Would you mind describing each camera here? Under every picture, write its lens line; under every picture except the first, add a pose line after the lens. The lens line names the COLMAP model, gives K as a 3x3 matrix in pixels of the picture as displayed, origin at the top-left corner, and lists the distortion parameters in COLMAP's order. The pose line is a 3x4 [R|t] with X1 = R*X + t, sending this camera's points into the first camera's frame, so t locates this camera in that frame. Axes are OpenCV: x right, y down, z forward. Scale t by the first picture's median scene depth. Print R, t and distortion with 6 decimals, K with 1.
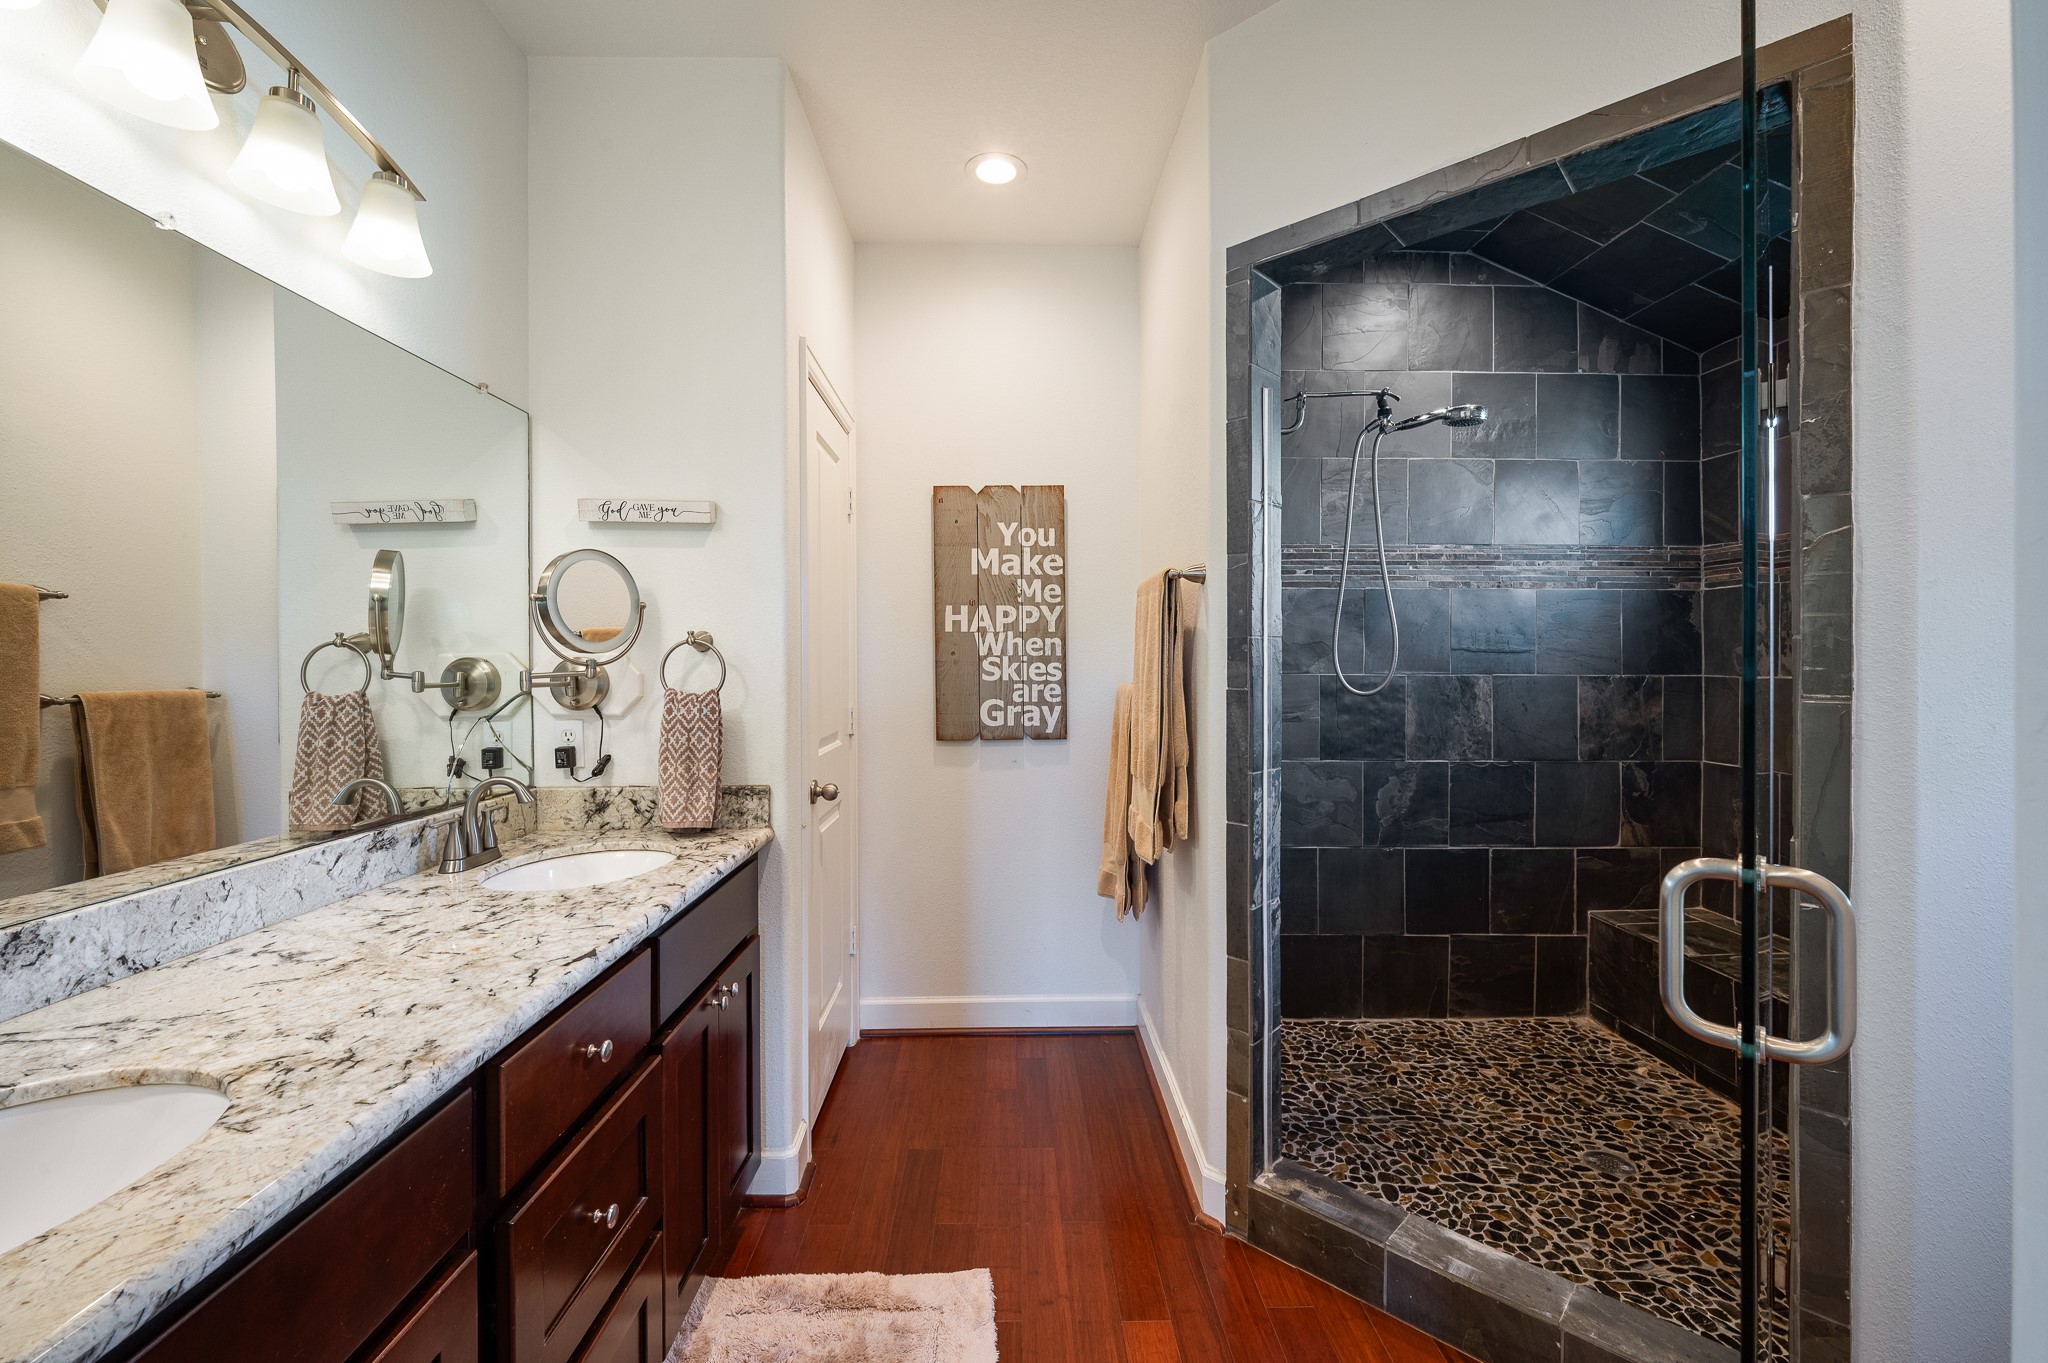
lens RADIAL K [[852.6, 0, 1024.1], [0, 852.6, 652.1], [0, 0, 1]] dist [0.005565, -0.003279]
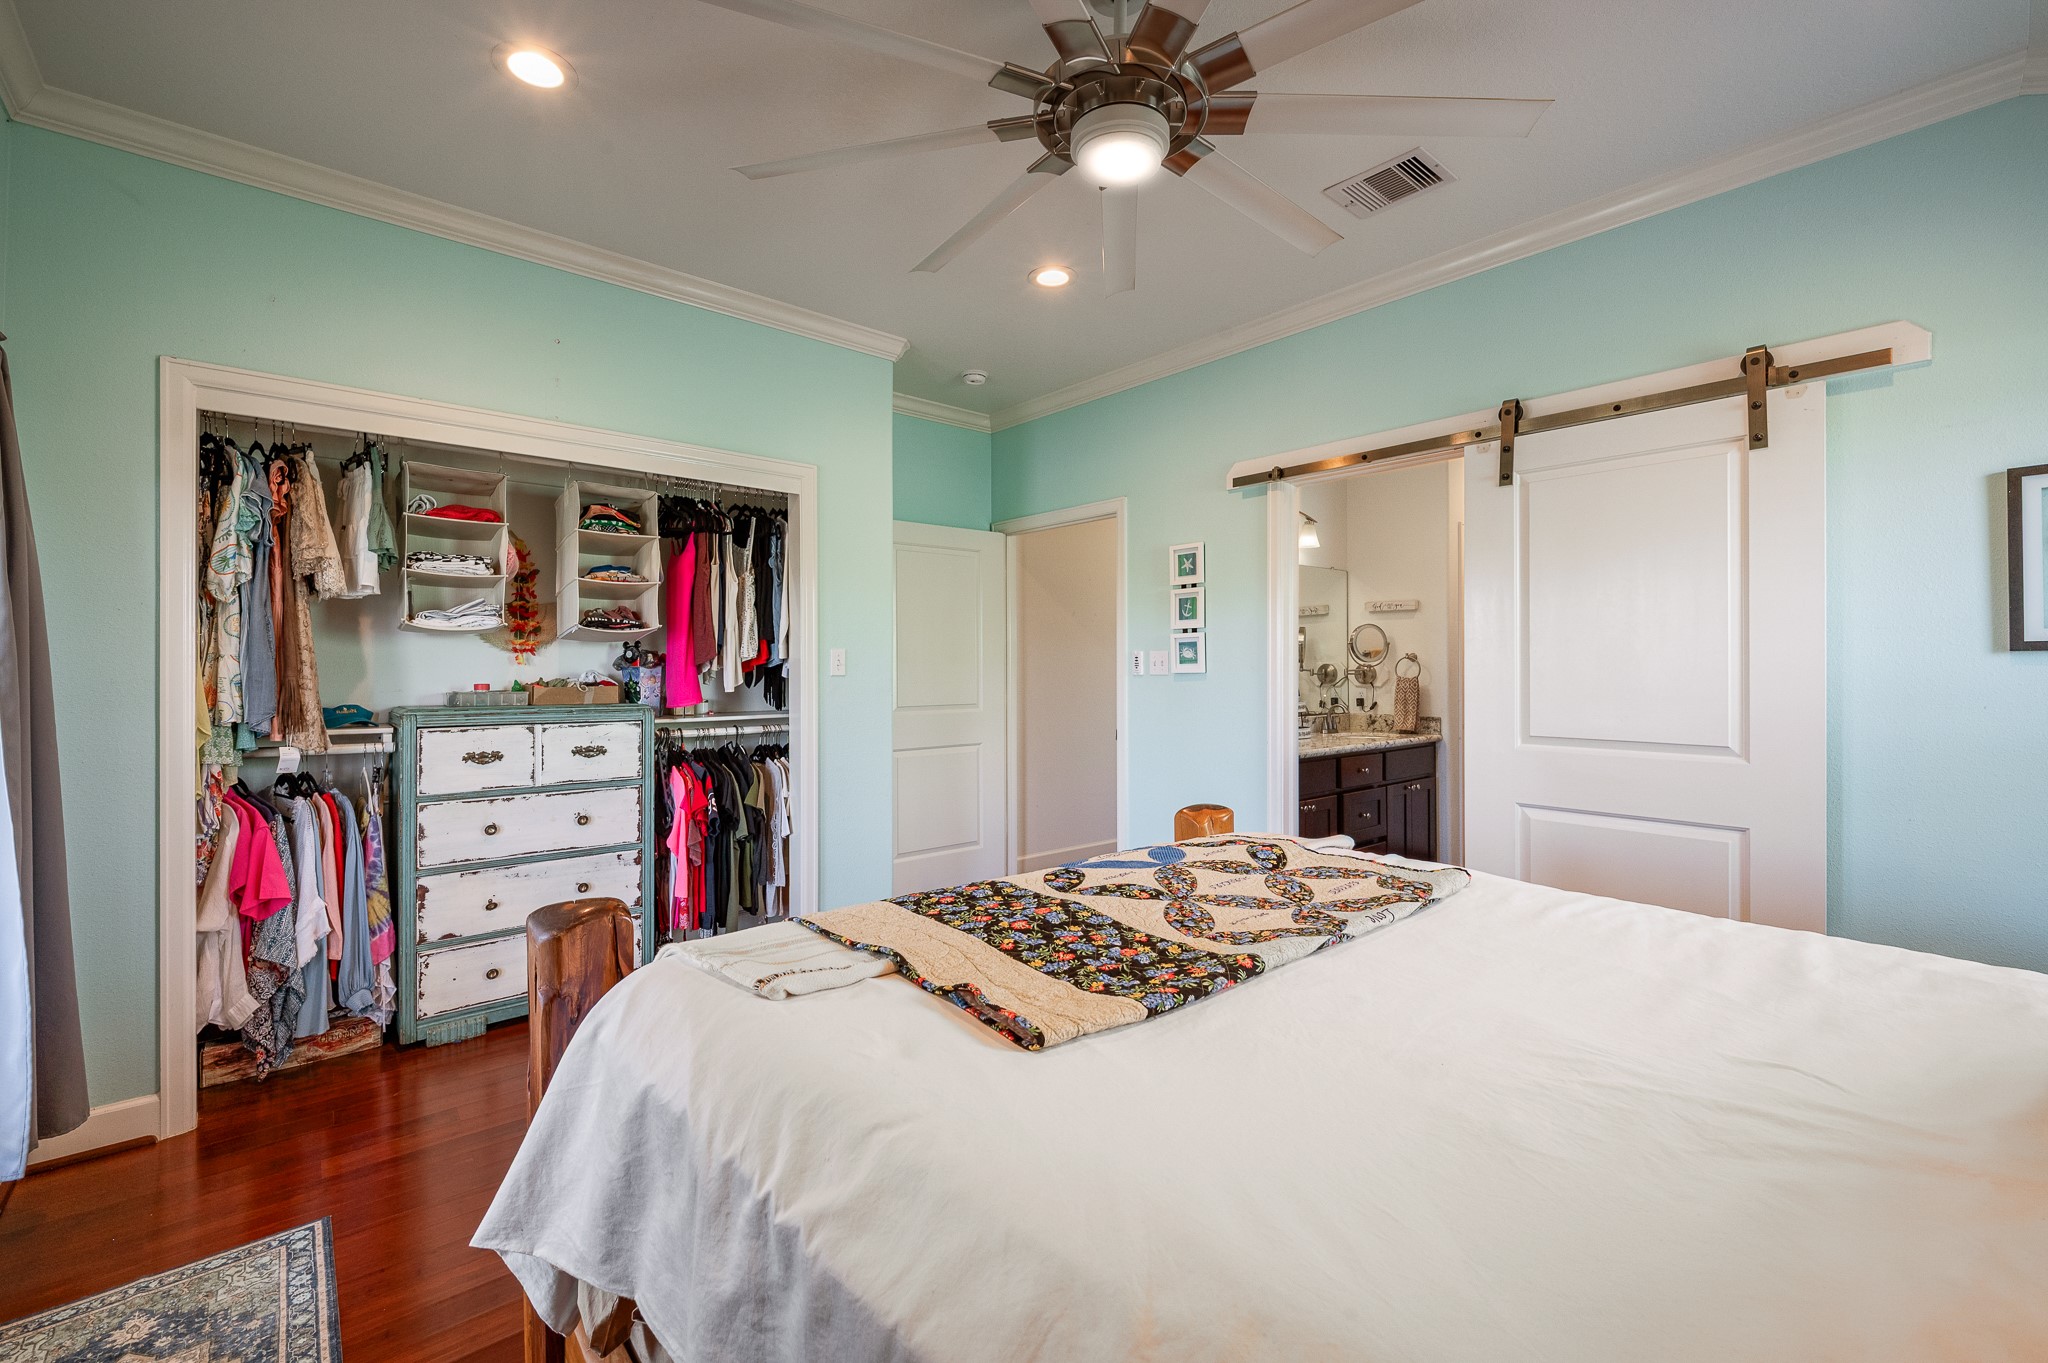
lens RADIAL K [[852.6, 0, 1017.1], [0, 852.6, 671.2], [0, 0, 1]] dist [0.005565, -0.003279]
pose [[0.625883, 0.004544, -0.779904, 0.760684], [0.003918, 0.999952, 0.008969, 0.001103], [0.779907, -0.008669, 0.625835, -1.311681]]
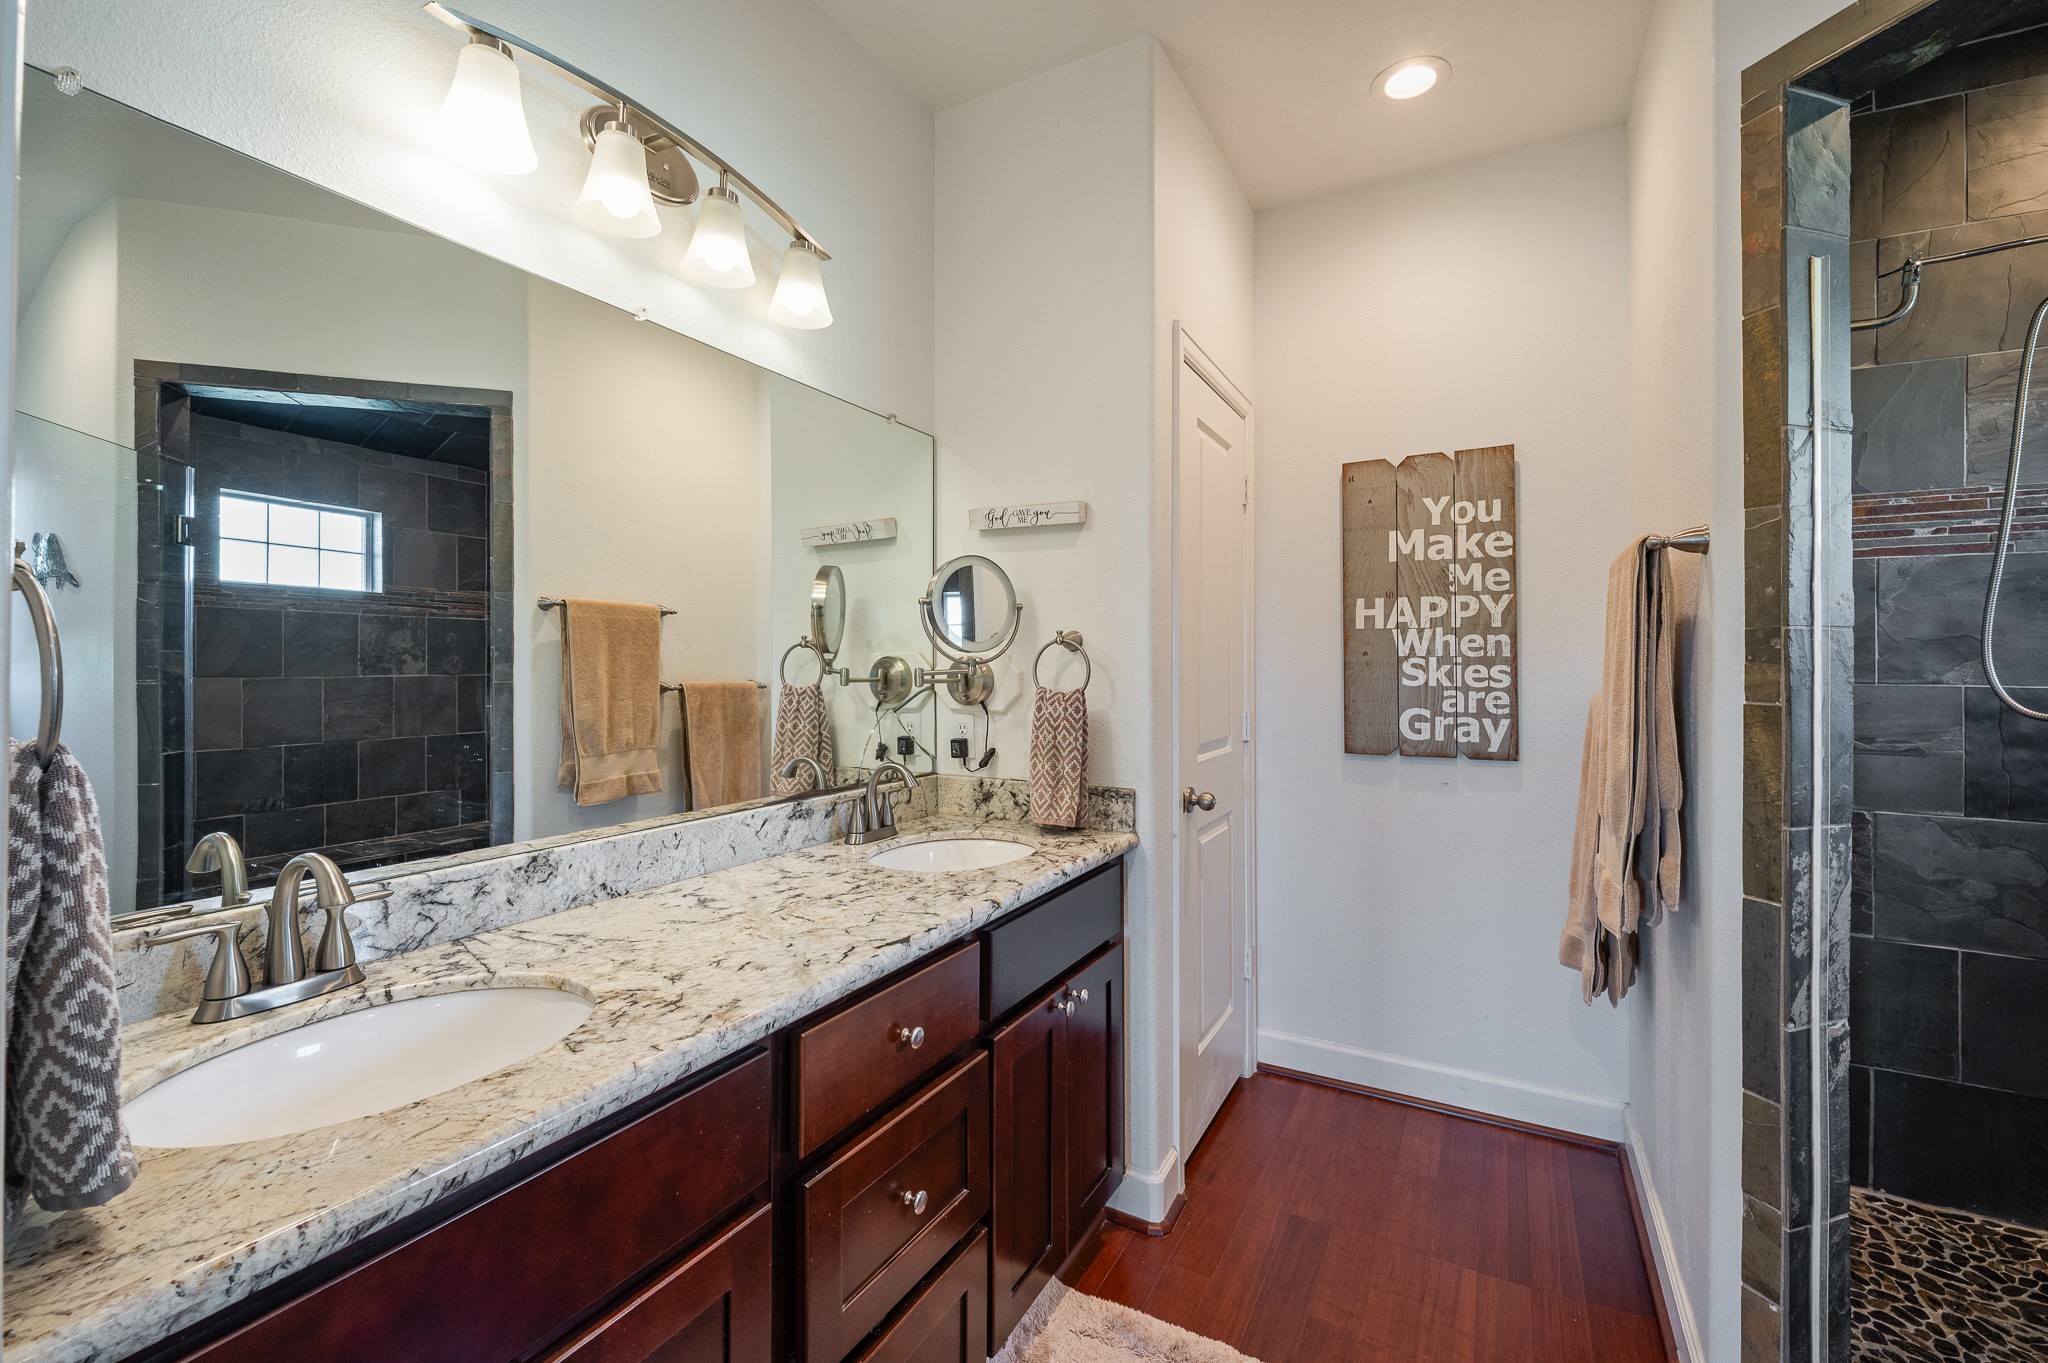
lens RADIAL K [[852.6, 0, 1037.3], [0, 852.6, 651.9], [0, 0, 1]] dist [0.005565, -0.003279]
pose [[0.864616, -0.001714, -0.502431, 0.083853], [-0.000429, 0.999991, -0.004150, 0.004438], [0.502434, 0.003803, 0.864607, 0.103254]]
